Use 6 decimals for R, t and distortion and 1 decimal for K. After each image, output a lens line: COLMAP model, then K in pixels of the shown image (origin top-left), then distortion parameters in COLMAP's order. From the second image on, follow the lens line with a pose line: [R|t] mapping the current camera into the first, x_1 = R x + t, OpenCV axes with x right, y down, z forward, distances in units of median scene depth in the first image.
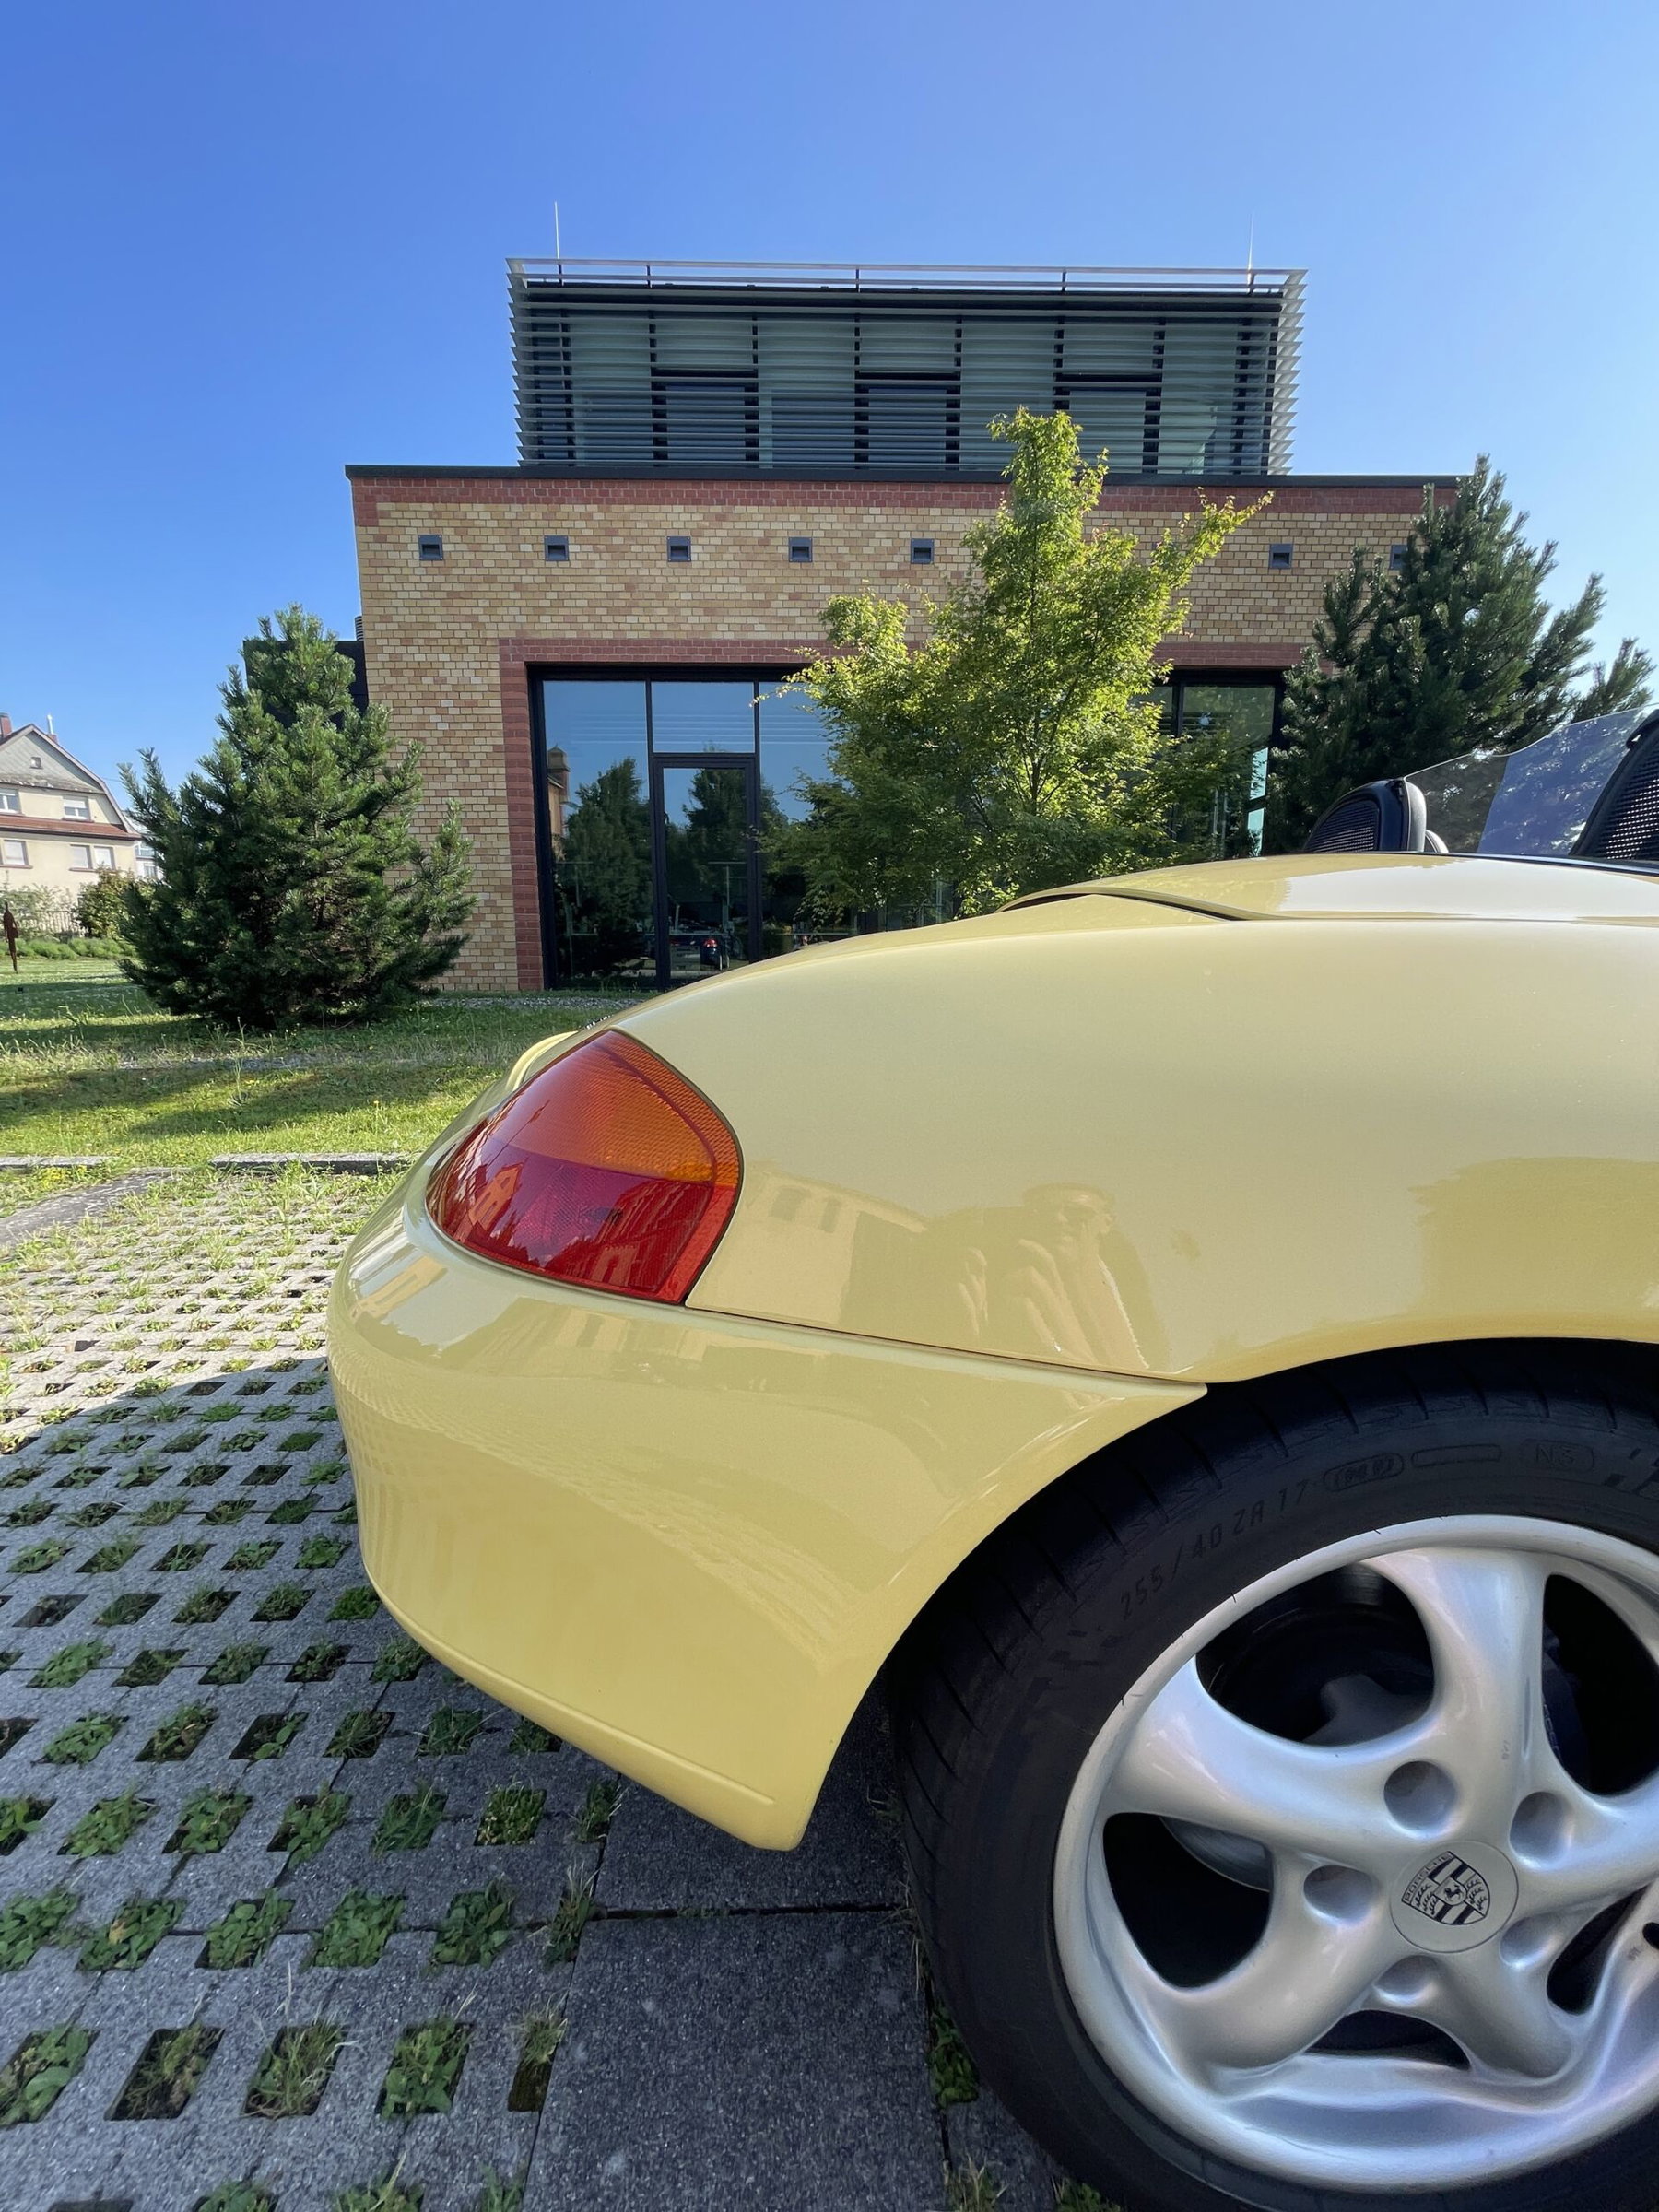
lens RADIAL K [[894.8, 0, 820.7], [0, 894.8, 1103.3], [0, 0, 1]] dist [-0.022140, 0.000867]
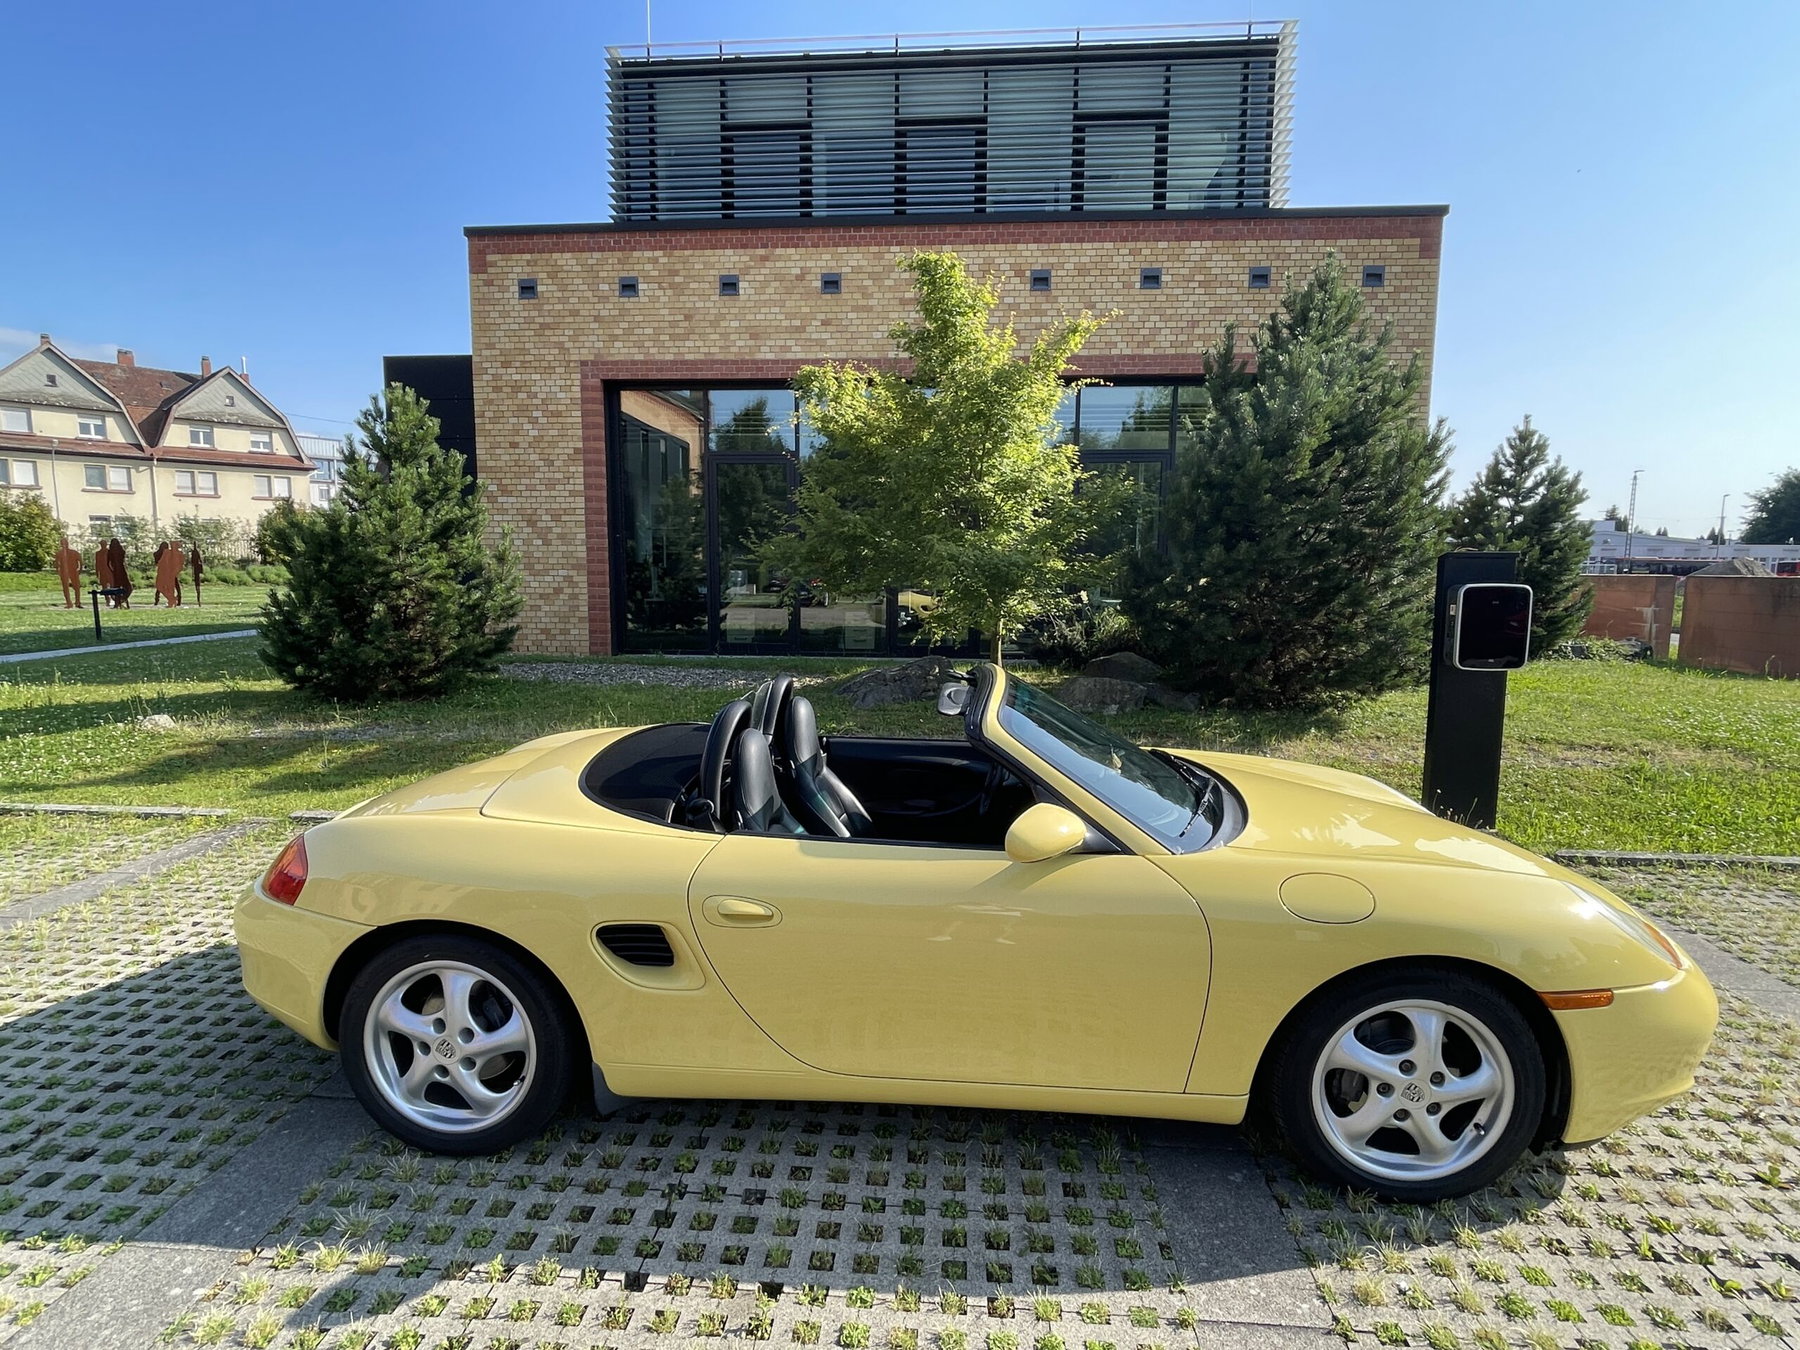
lens RADIAL K [[943.6, 0, 900.0], [0, 943.6, 682.9], [0, 0, 1]] dist [-0.033996, -0.004927]
pose [[0.995650, 0.019746, -0.091061, 0.189745], [-0.024017, 0.998650, -0.046053, -0.043078], [0.090029, 0.048040, 0.994780, -0.195055]]
